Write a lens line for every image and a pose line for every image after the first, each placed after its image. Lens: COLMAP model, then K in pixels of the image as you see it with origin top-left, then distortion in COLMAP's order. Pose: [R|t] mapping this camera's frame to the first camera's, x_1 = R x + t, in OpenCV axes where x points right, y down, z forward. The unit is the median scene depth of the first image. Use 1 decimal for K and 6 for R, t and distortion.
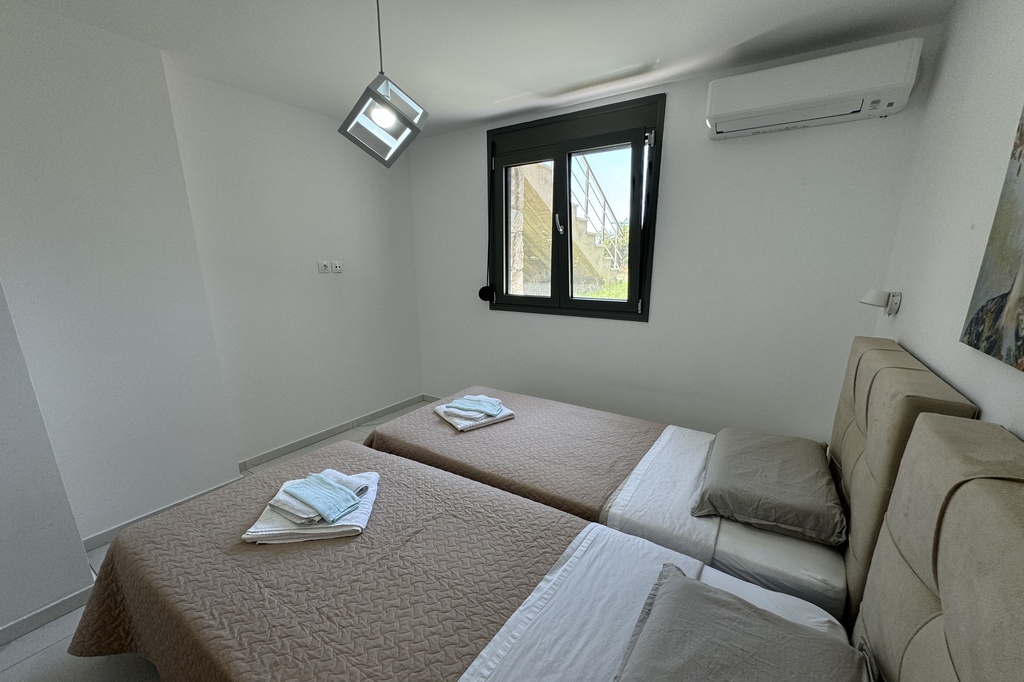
lens RADIAL K [[409.1, 0, 511.4], [0, 409.1, 343.7], [0, 0, 1]] dist [-0.001239, -0.000014]
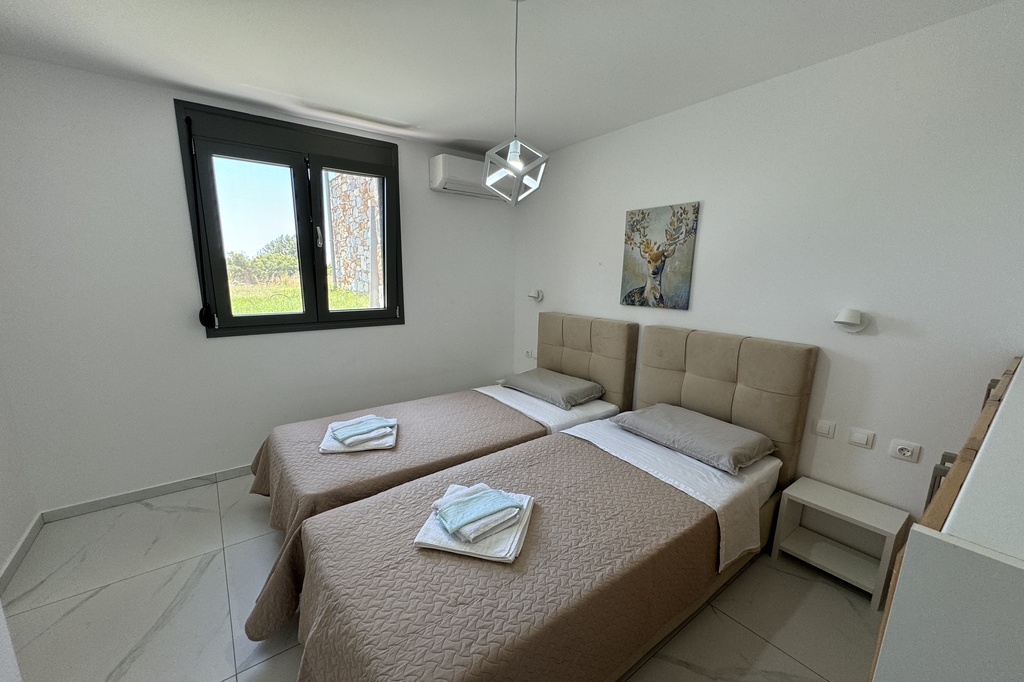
lens RADIAL K [[416.0, 0, 511.8], [0, 416.0, 329.6], [0, 0, 1]] dist [-0.001036, -0.000129]
pose [[0.325778, -0.122120, 0.937526, -0.857605], [0.178146, 0.981789, 0.065982, -0.071667], [-0.928511, 0.145522, 0.341601, 0.330096]]
